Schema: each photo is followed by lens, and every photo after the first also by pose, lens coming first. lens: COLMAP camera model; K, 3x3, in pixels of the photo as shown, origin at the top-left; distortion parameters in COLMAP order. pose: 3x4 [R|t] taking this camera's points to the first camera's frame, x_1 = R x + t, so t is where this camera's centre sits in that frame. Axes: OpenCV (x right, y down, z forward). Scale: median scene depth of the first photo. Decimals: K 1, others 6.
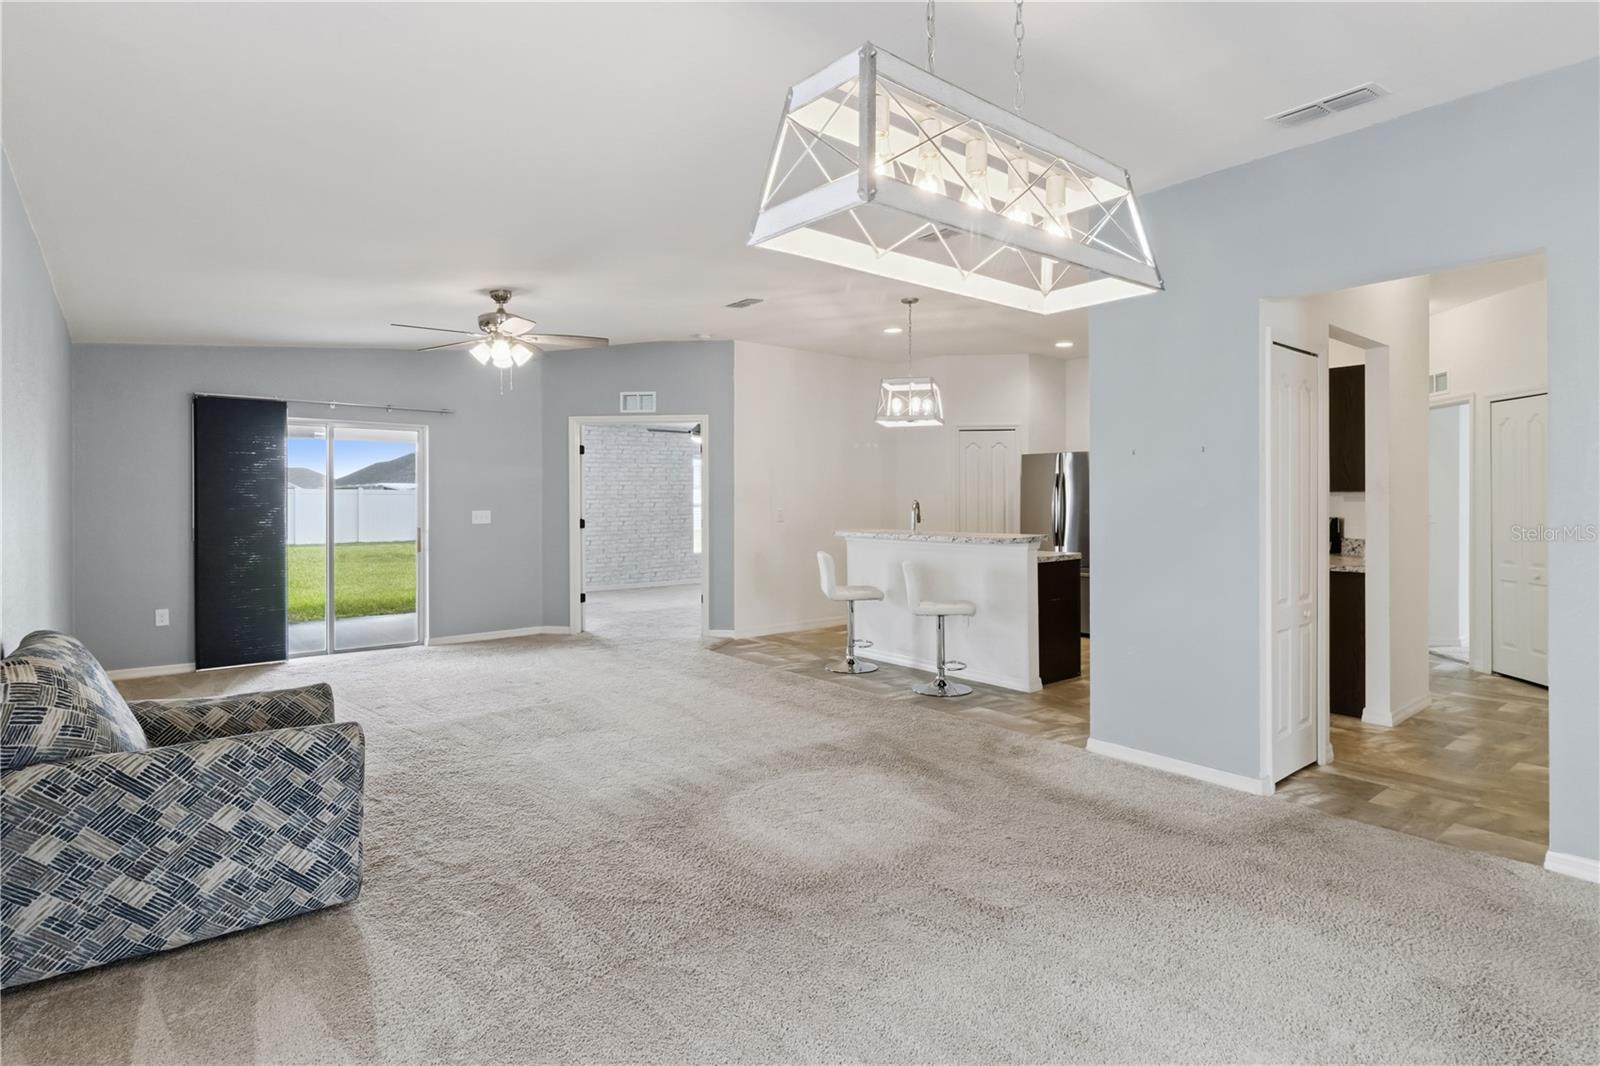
lens RADIAL K [[808.9, 0, 791.2], [0, 808.9, 510.0], [0, 0, 1]] dist [0.000395, -0.001228]
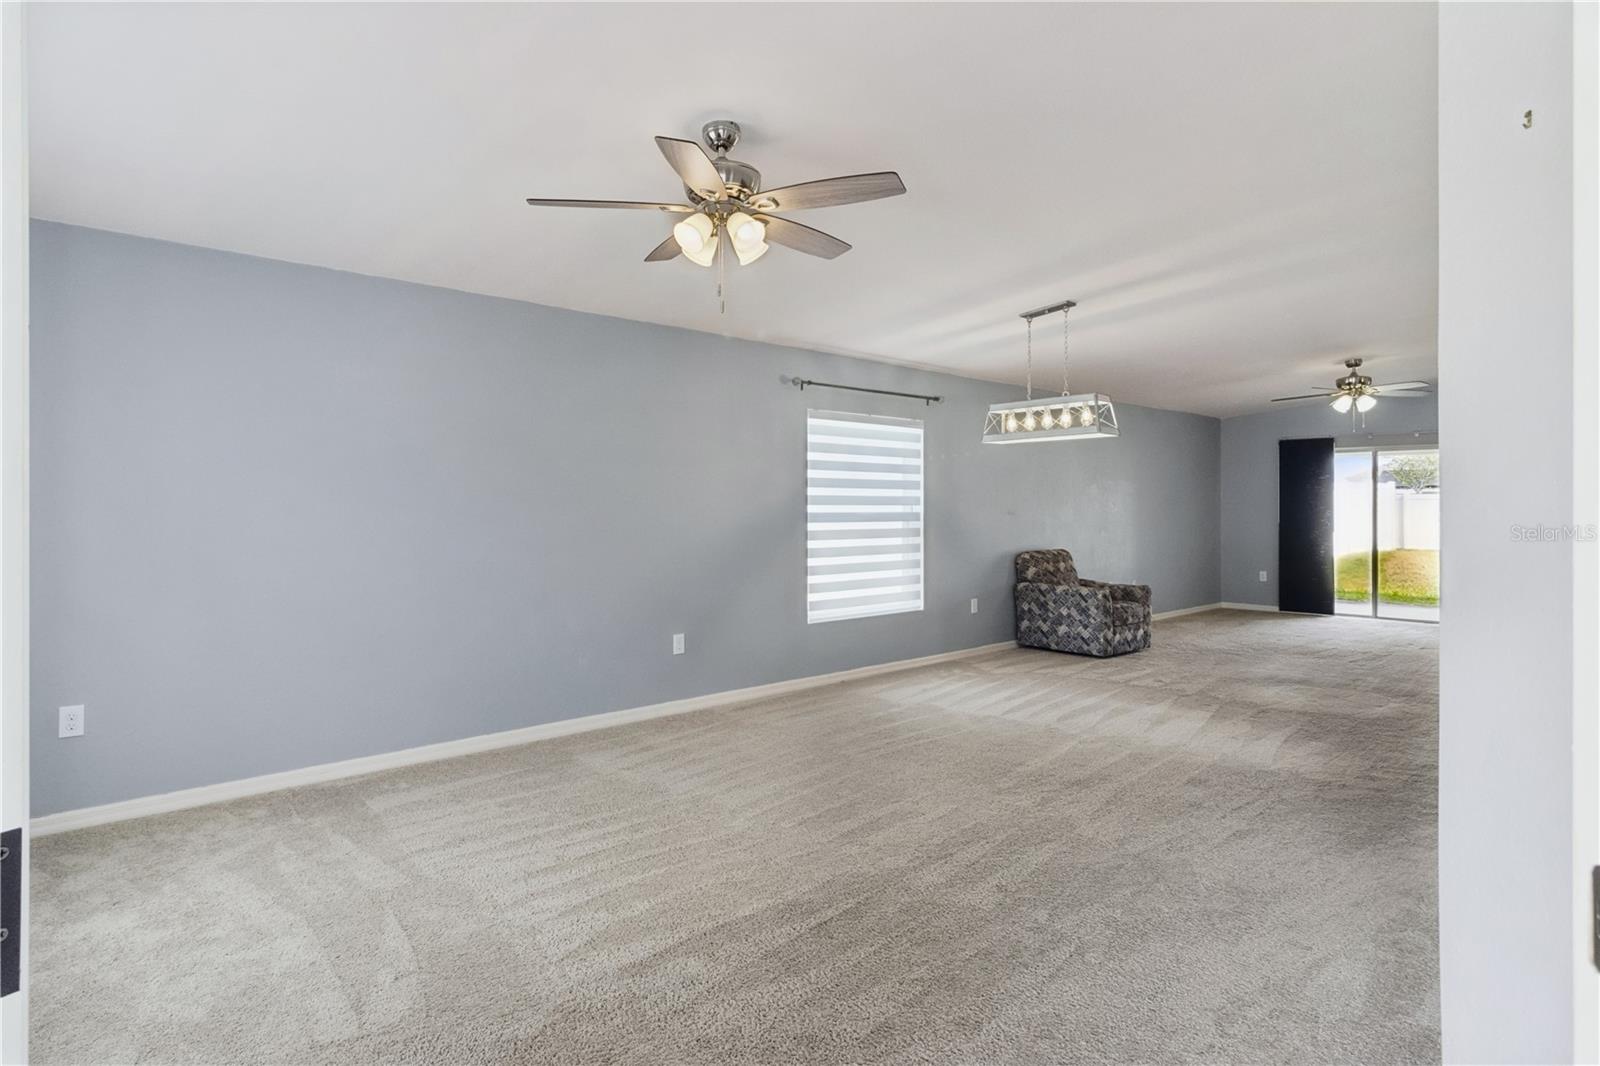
lens RADIAL K [[869.8, 0, 784.7], [0, 869.8, 511.6], [0, 0, 1]] dist [-0.000561, -0.000565]
pose [[0.063873, 0.005847, -0.997941, 2.250195], [-0.012517, 0.999909, 0.005058, 0.008712], [0.997880, 0.012169, 0.063941, -0.223215]]
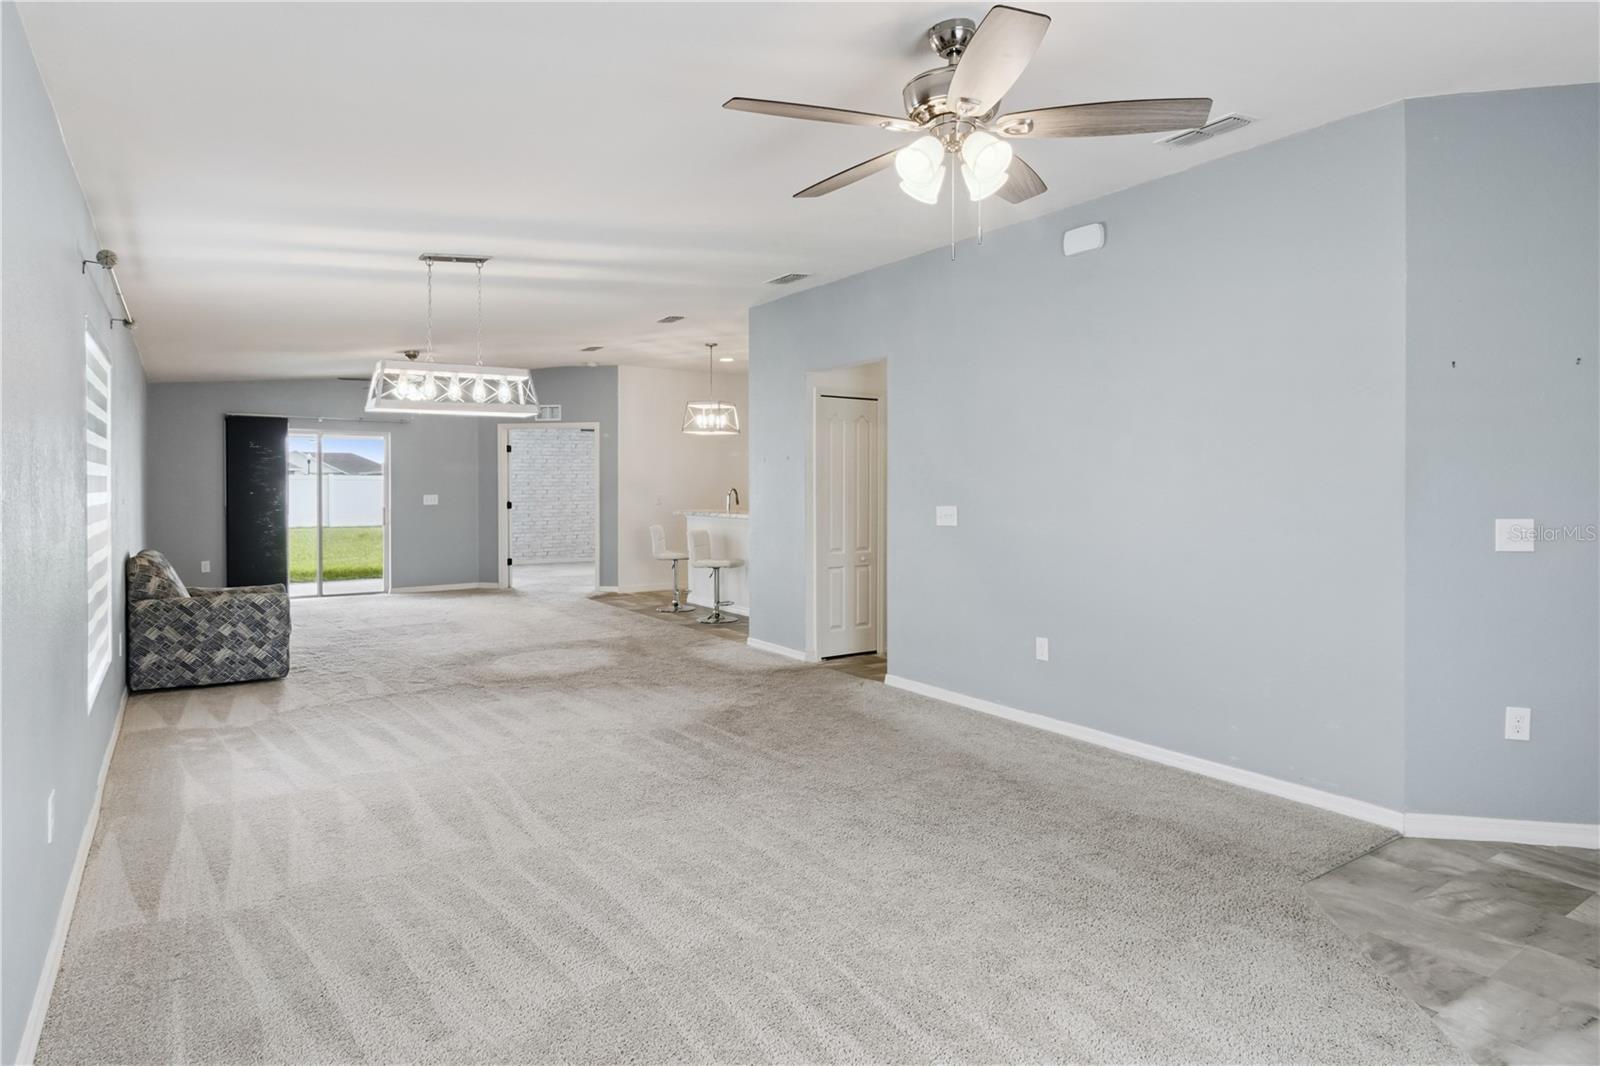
lens RADIAL K [[874.5, 0, 785.9], [0, 874.5, 505.6], [0, 0, 1]] dist [0.001575, 0.000529]
pose [[0.996544, 0.004042, -0.082969, 0.974983], [-0.003149, 0.999936, 0.010894, 0.003069], [0.083008, -0.010595, 0.996493, -1.194996]]
